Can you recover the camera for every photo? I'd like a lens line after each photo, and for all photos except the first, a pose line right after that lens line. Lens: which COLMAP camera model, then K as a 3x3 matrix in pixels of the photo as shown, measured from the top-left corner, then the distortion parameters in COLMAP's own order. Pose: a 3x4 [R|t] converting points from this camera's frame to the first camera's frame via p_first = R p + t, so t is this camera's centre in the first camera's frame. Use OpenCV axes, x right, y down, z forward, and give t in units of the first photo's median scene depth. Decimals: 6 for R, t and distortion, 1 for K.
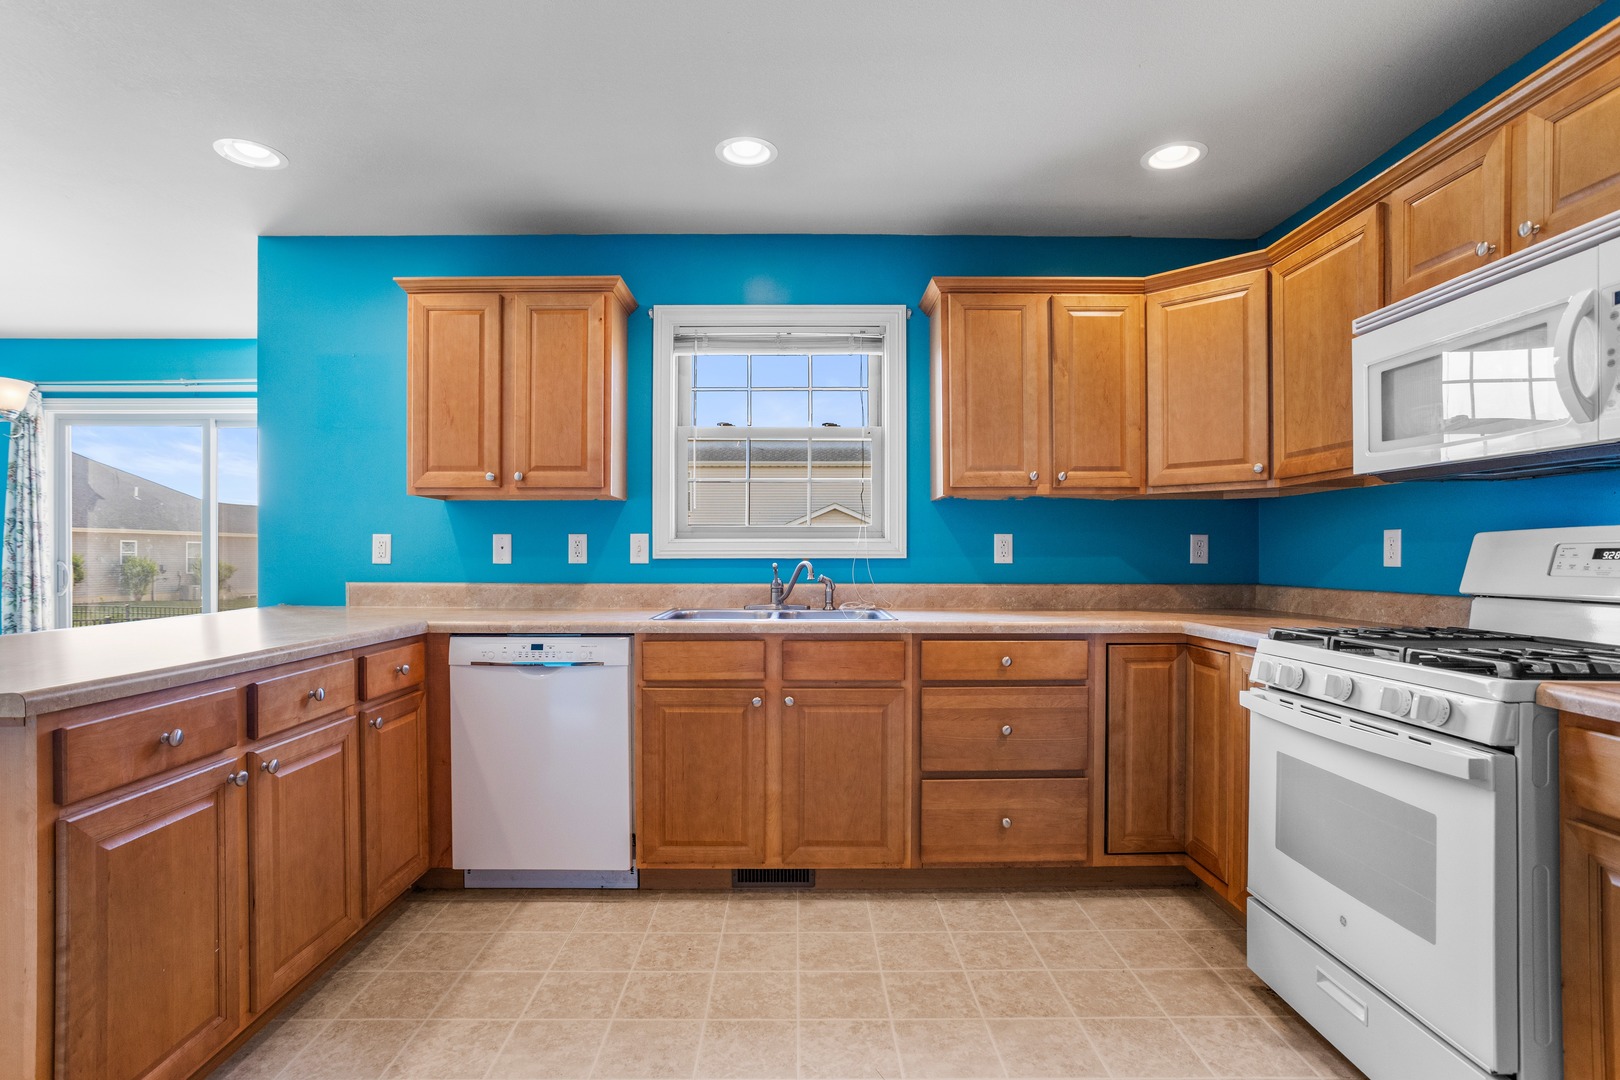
lens RADIAL K [[806.3, 0, 806.5], [0, 806.3, 562.2], [0, 0, 1]] dist [-0.043923, 0.032045]
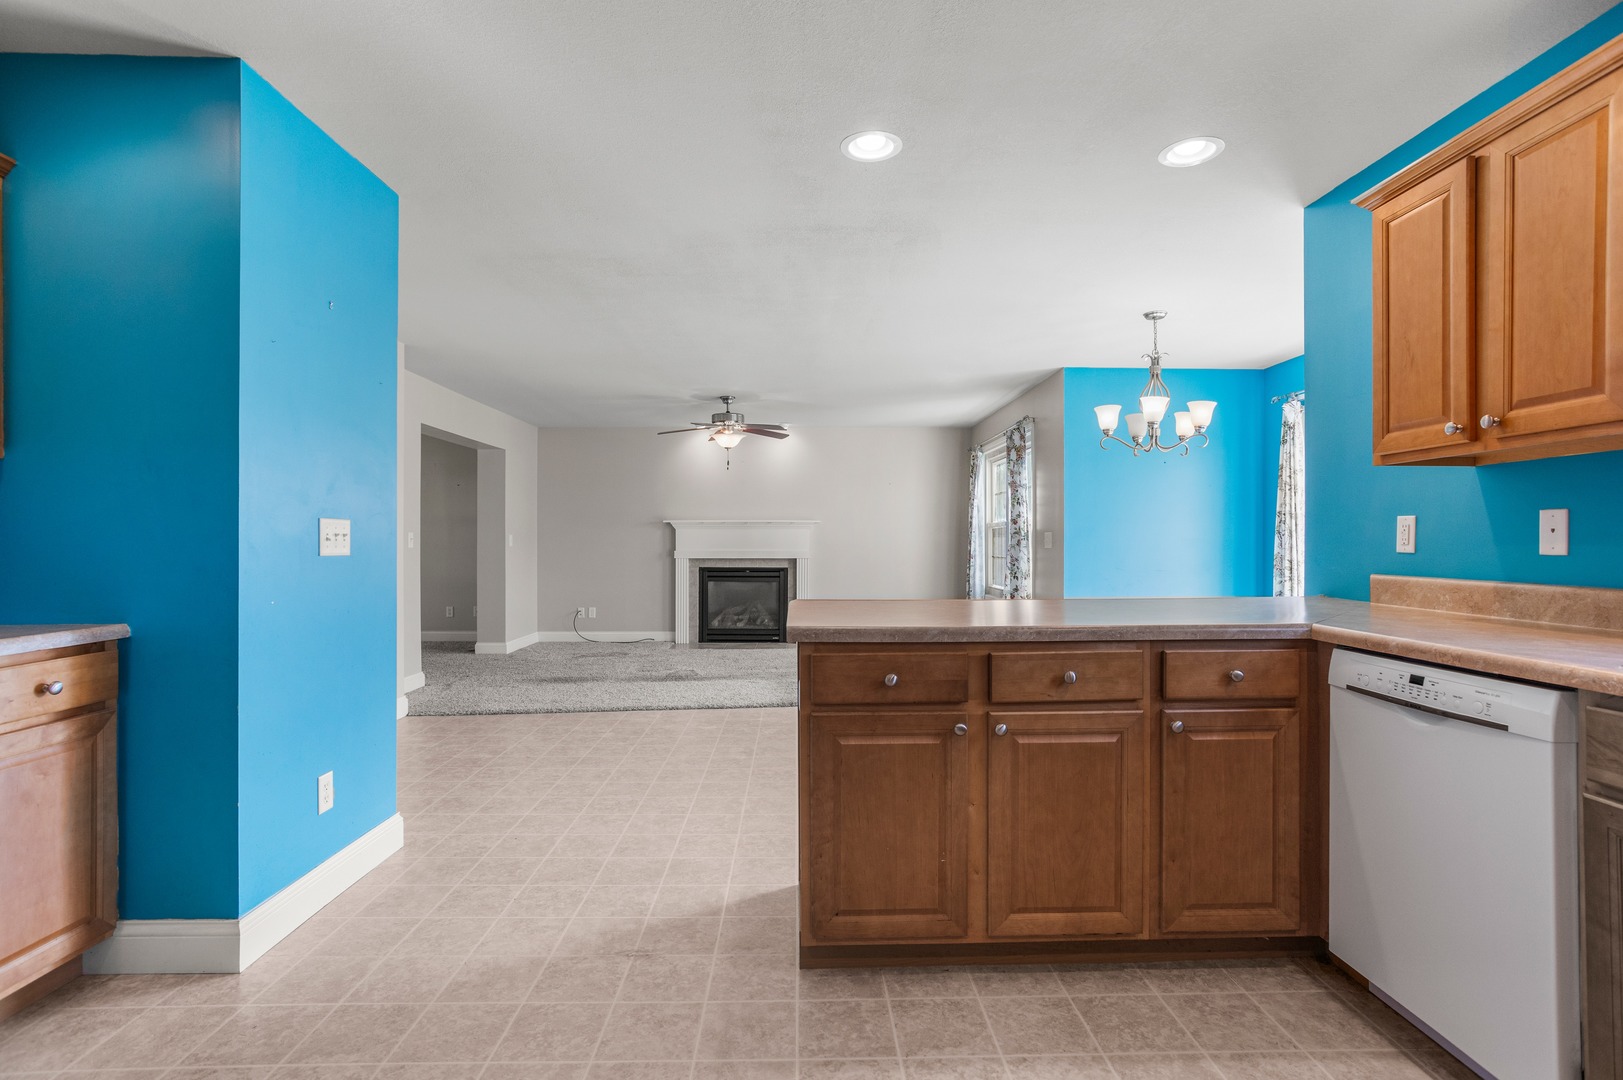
lens RADIAL K [[807.8, 0, 817.4], [0, 807.8, 541.6], [0, 0, 1]] dist [-0.043923, 0.032045]
pose [[0.008237, -0.001351, -0.999965, 0.311986], [-0.007948, 0.999967, -0.001417, -0.003908], [0.999934, 0.007959, 0.008226, 0.482923]]
